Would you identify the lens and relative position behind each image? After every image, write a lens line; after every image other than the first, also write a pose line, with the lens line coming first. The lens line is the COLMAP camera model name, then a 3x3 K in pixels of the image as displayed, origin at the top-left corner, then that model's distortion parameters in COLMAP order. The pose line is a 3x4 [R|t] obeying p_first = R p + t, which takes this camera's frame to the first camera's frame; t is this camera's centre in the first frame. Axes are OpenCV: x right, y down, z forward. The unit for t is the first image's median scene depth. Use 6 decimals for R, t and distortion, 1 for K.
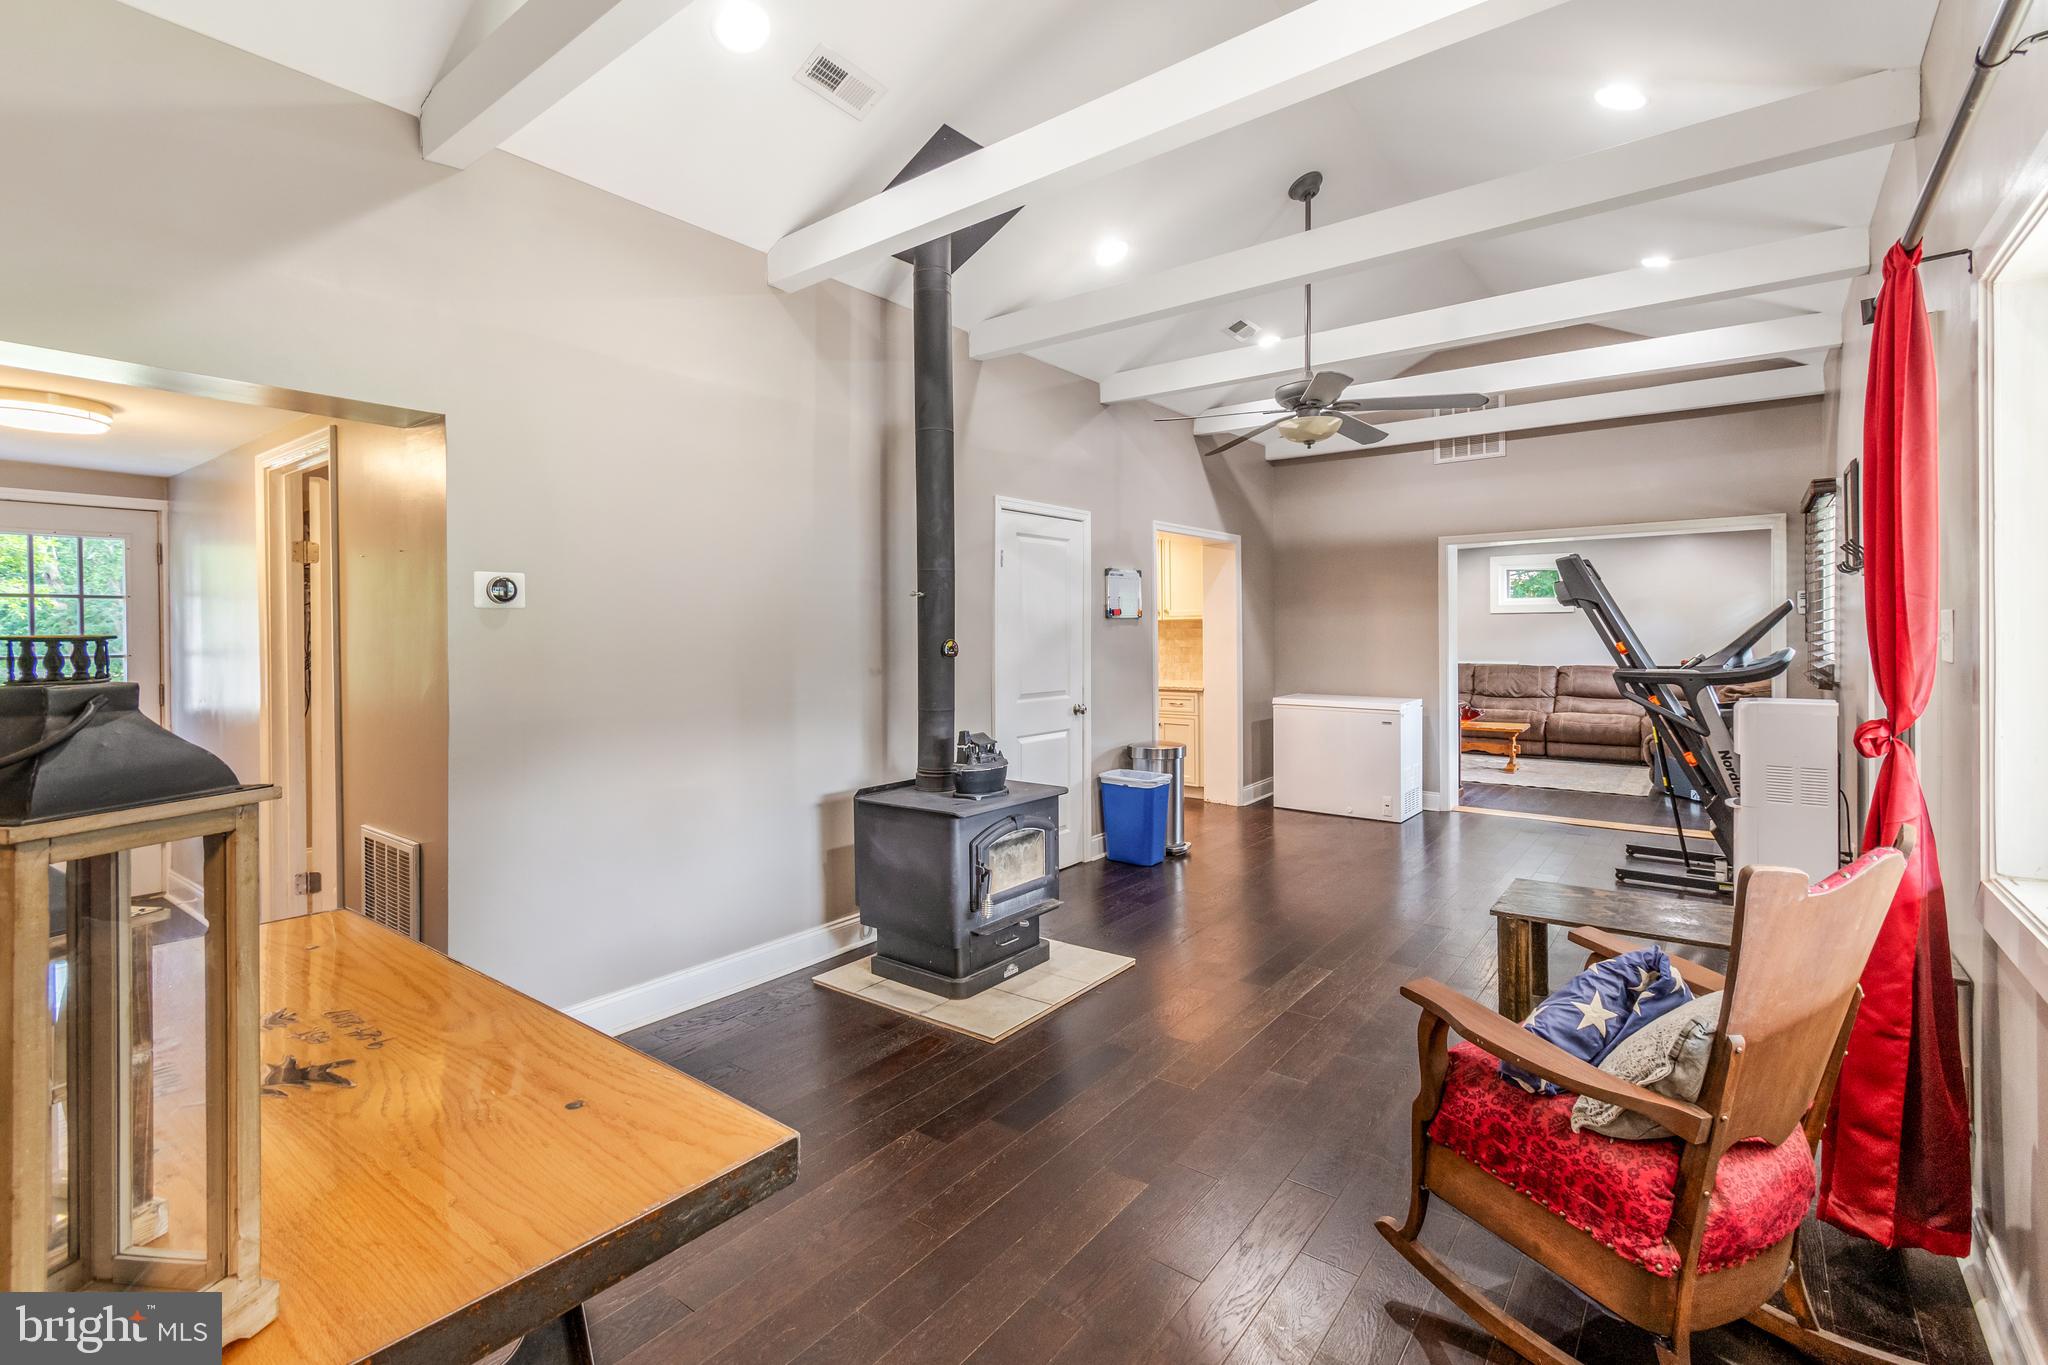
lens RADIAL K [[921.1, 0, 1015.5], [0, 921.1, 637.4], [0, 0, 1]] dist [0.000511, -0.000750]
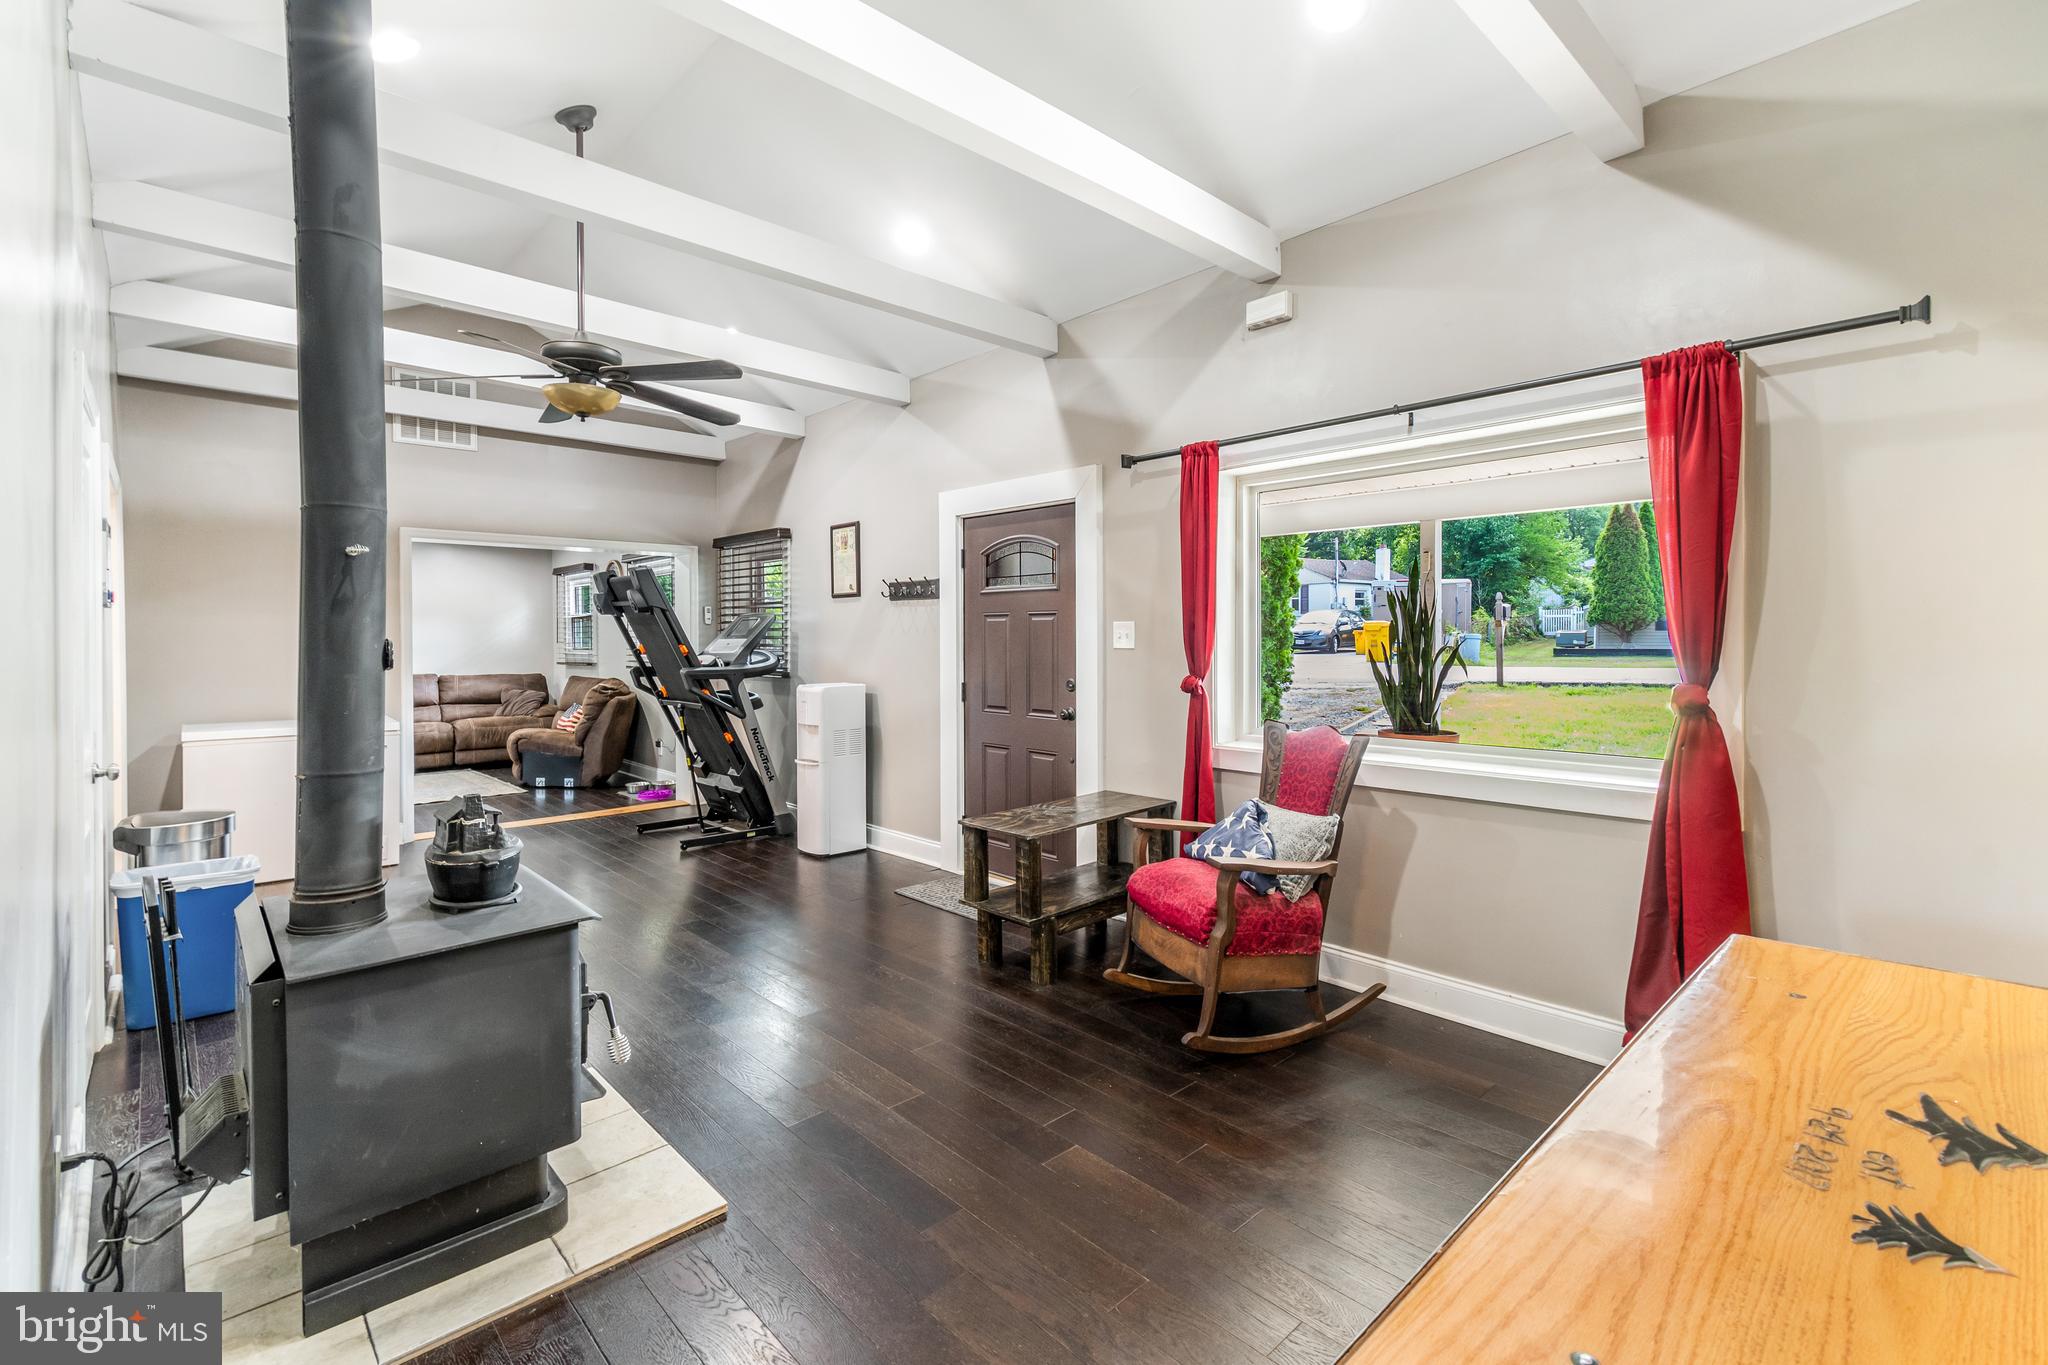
lens RADIAL K [[921.1, 0, 1015.5], [0, 921.1, 637.4], [0, 0, 1]] dist [0.000511, -0.000750]
pose [[0.158717, 0.007274, 0.987297, -0.370578], [0.005479, 0.999951, -0.008248, 0.005885], [-0.987309, 0.006719, 0.158669, 0.363866]]
